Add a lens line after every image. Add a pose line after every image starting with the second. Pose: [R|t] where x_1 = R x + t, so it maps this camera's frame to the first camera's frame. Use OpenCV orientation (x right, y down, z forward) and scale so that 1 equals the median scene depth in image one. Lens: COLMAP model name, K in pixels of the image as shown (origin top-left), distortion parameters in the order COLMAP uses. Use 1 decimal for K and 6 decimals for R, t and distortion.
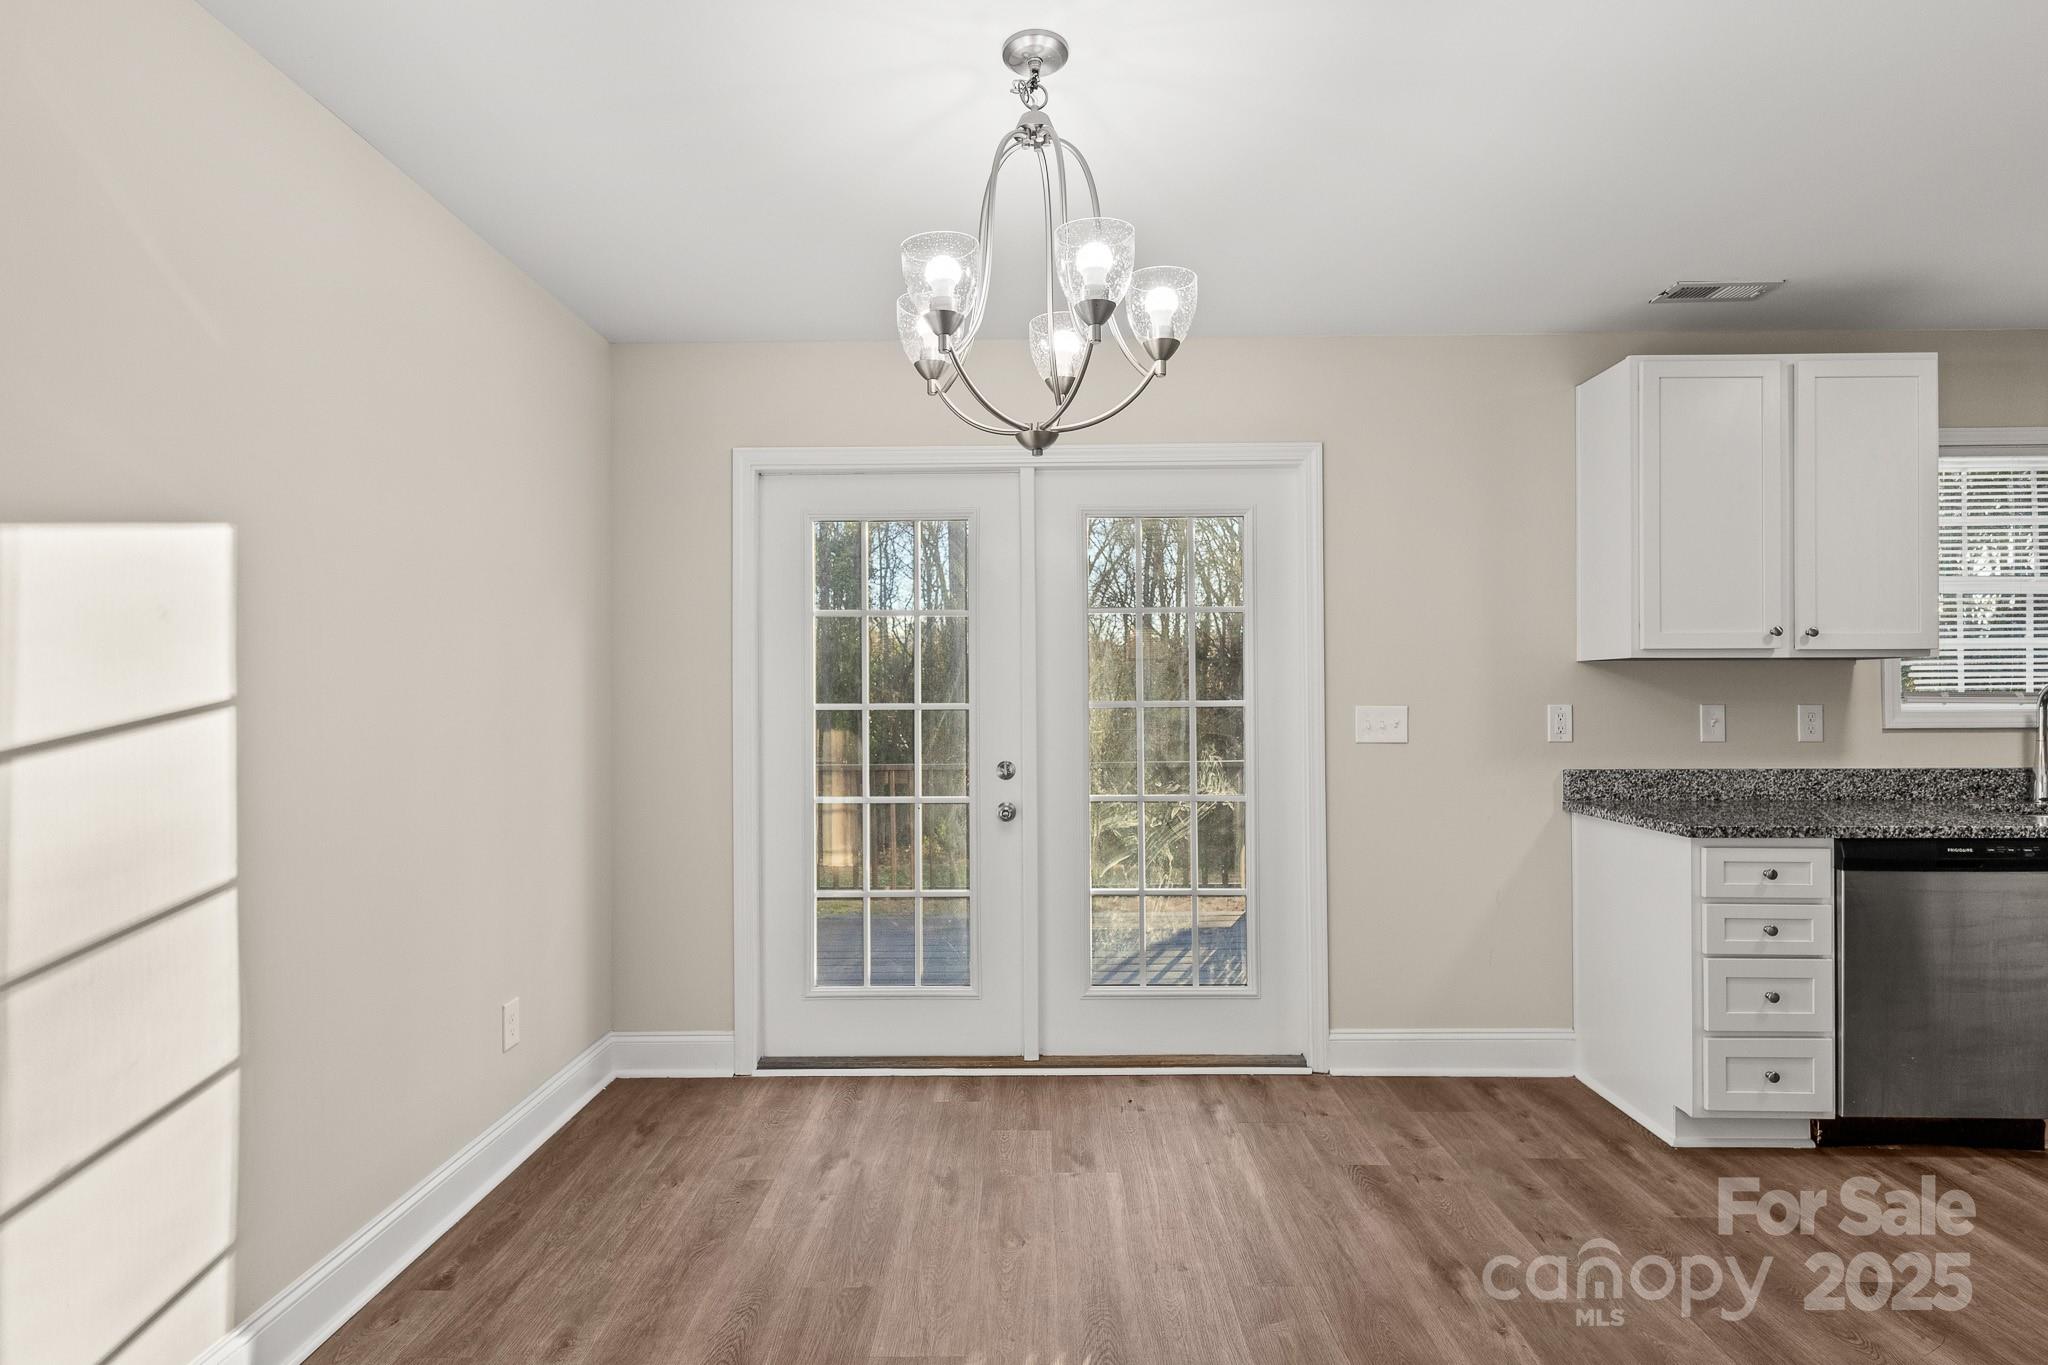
lens RADIAL K [[1023.9, 0, 1018.3], [0, 1023.9, 697.9], [0, 0, 1]] dist [0.005121, 0.000339]
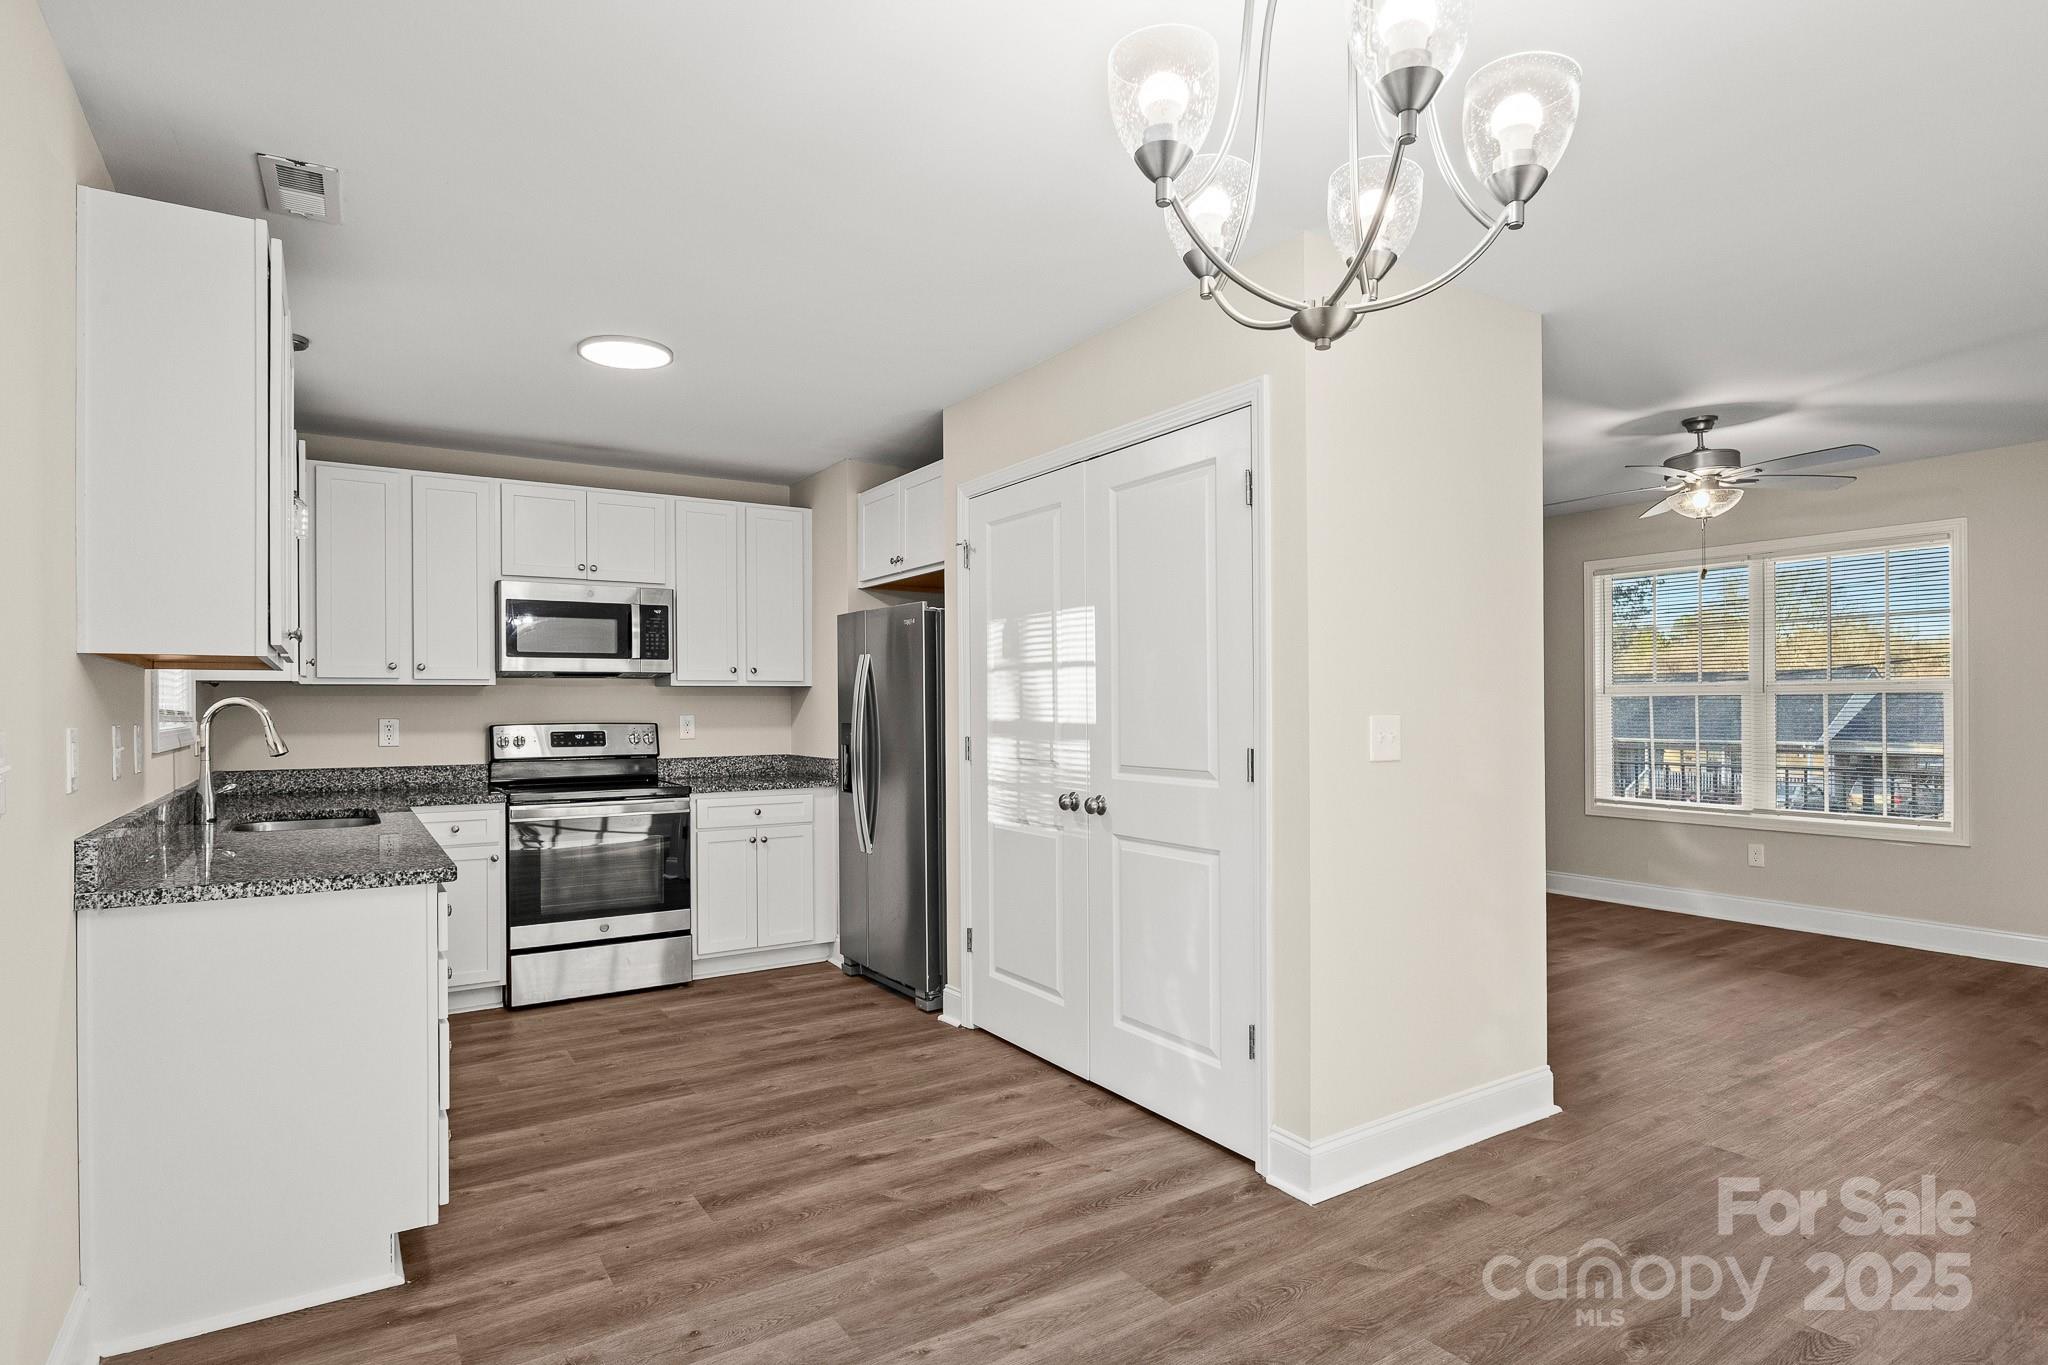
lens RADIAL K [[1084.9, 0, 1030.2], [0, 1084.9, 694.2], [0, 0, 1]] dist [0.000536, -0.001335]
pose [[-0.557107, 0.011581, 0.830360, -0.325962], [0.007895, 0.999931, -0.008649, -0.003840], [-0.830403, 0.001738, -0.557160, 1.061755]]
